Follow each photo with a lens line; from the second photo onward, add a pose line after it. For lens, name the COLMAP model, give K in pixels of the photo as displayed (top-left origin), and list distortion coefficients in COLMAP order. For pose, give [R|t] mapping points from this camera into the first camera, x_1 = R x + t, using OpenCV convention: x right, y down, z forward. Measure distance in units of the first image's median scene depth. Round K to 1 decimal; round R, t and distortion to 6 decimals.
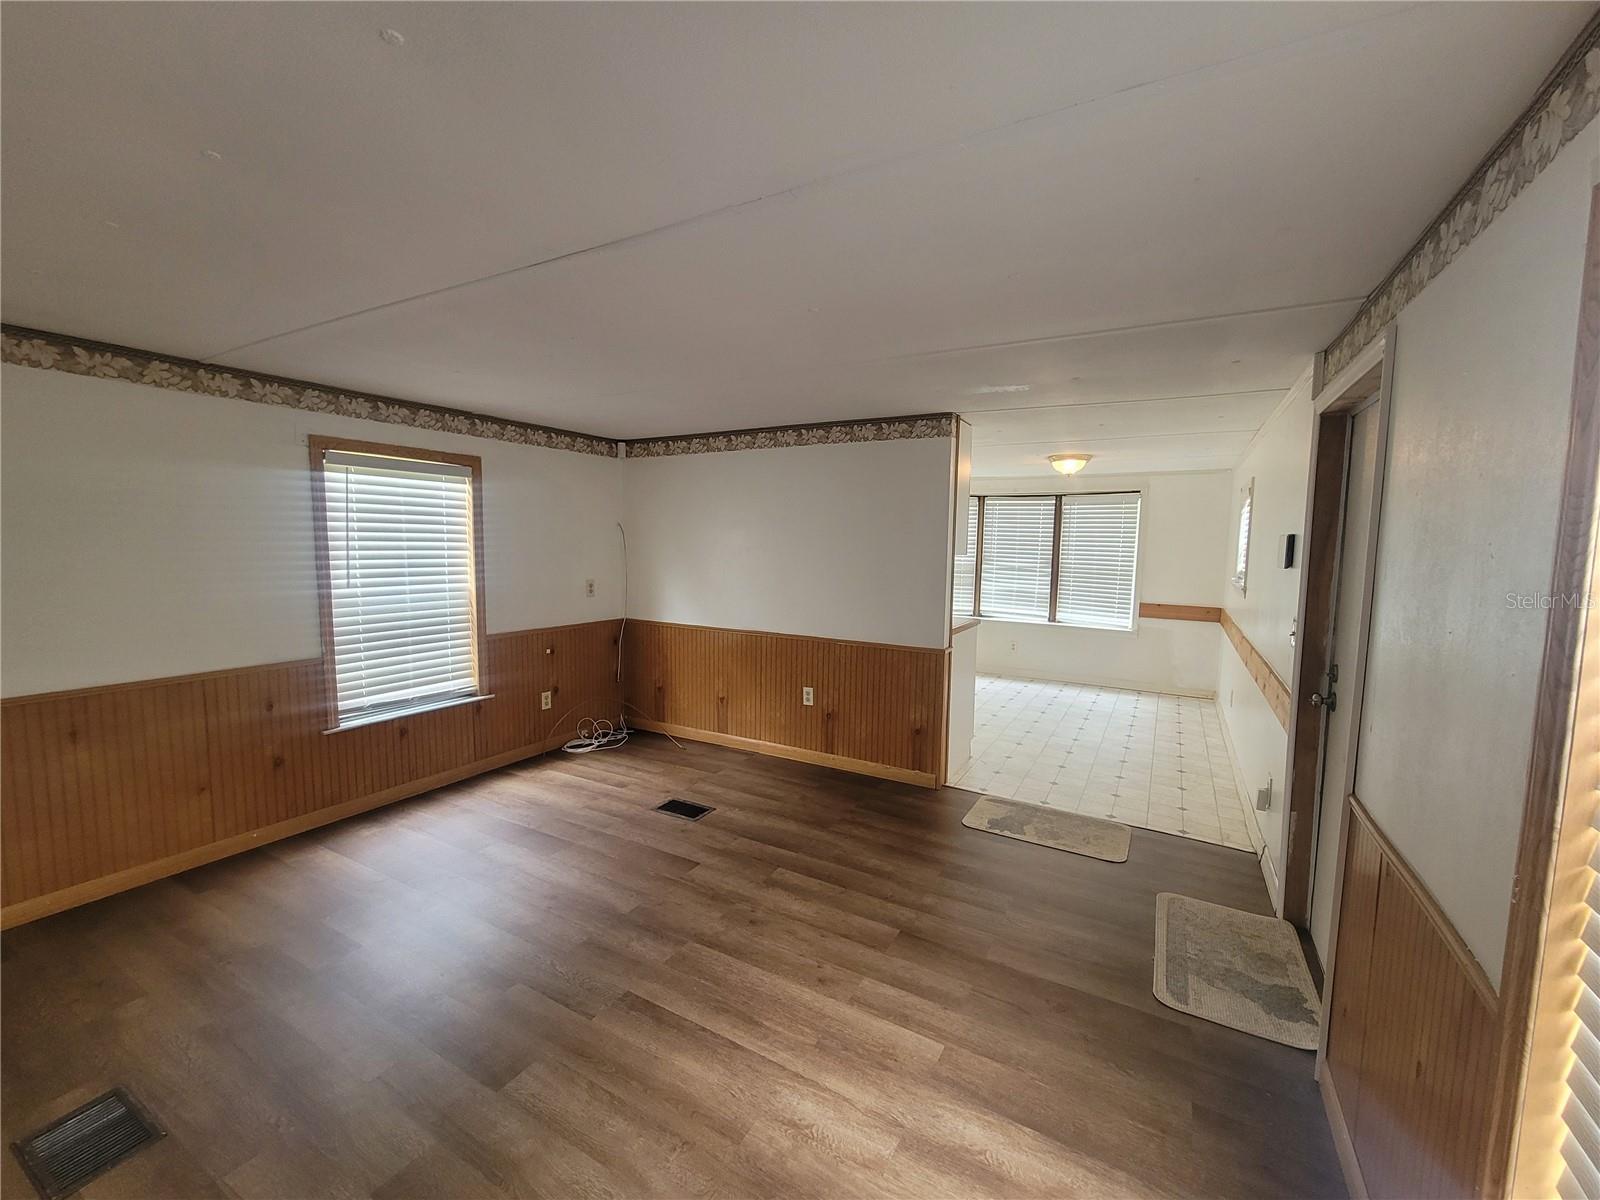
lens RADIAL K [[654.4, 0, 804.5], [0, 654.4, 601.1], [0, 0, 1]] dist [-0.004688, 0.000146]
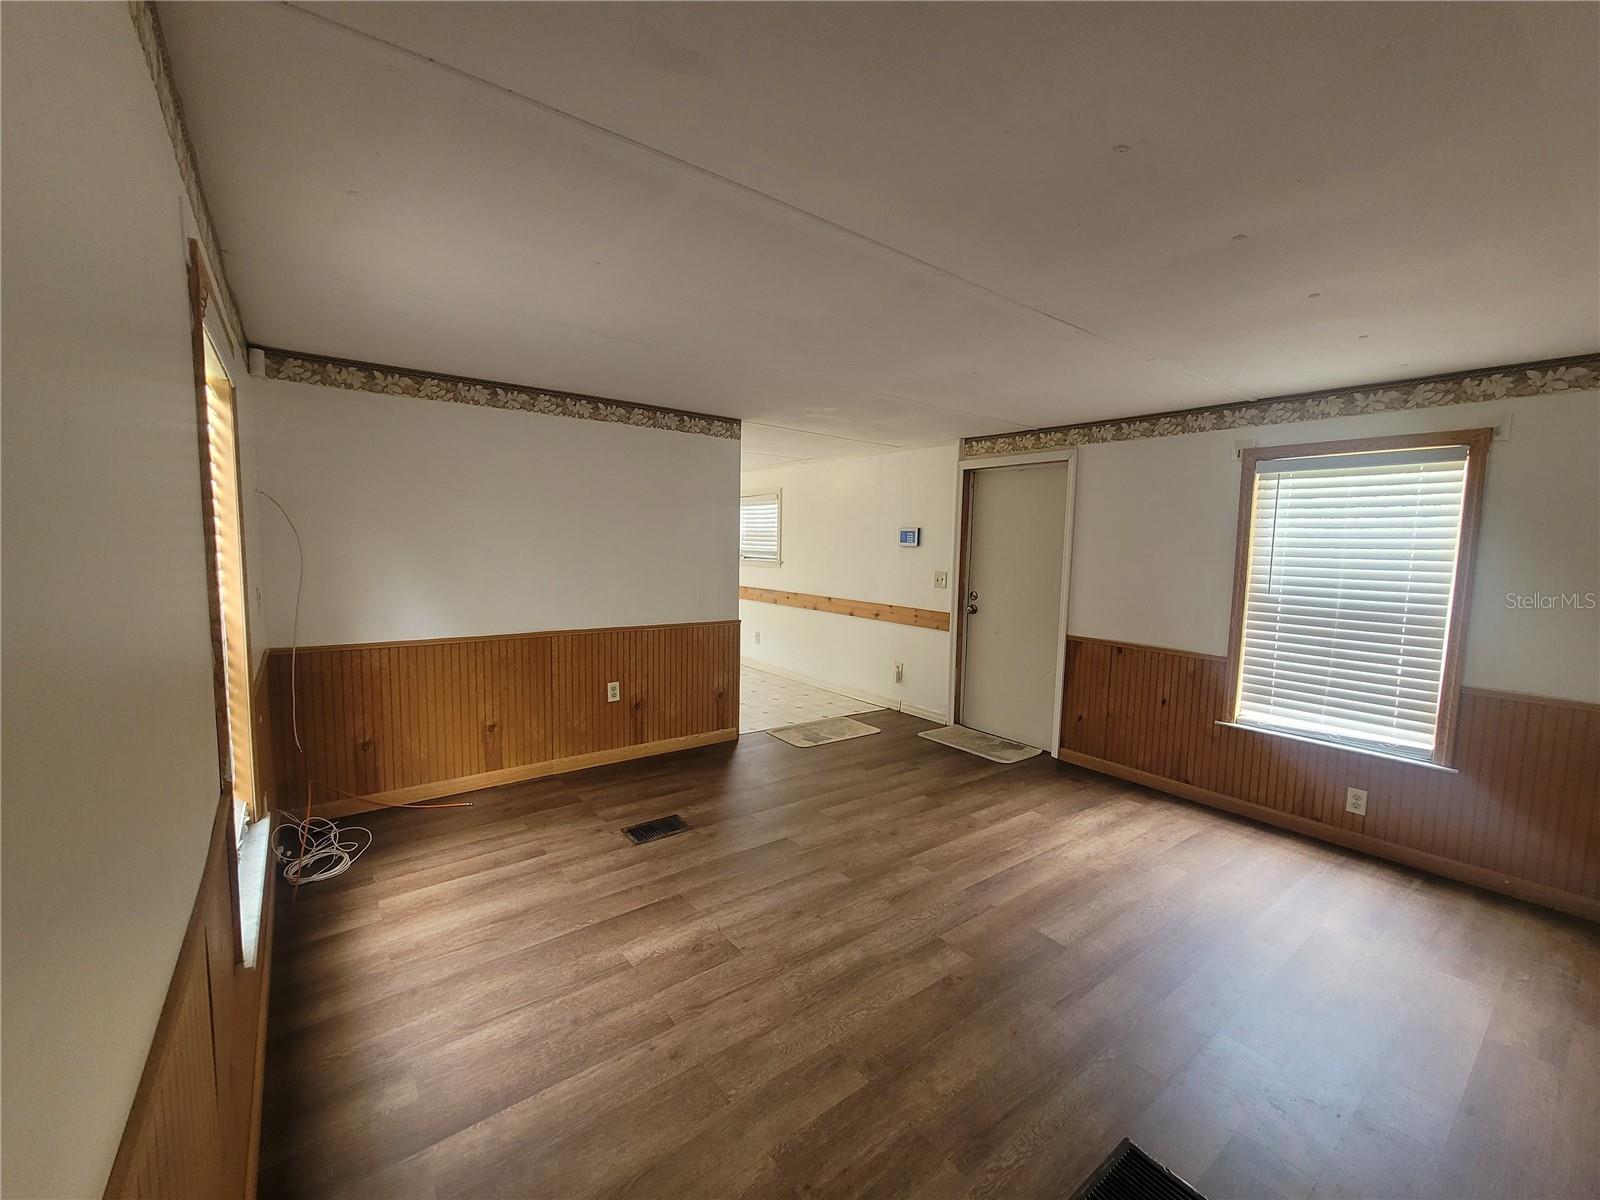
lens RADIAL K [[654.4, 0, 806.1], [0, 654.4, 595.5], [0, 0, 1]] dist [-0.004688, 0.000146]
pose [[0.390233, -0.083986, 0.916878, -0.820966], [0.068192, 0.995732, 0.062186, -0.034607], [-0.918187, 0.038257, 0.394295, 0.419252]]
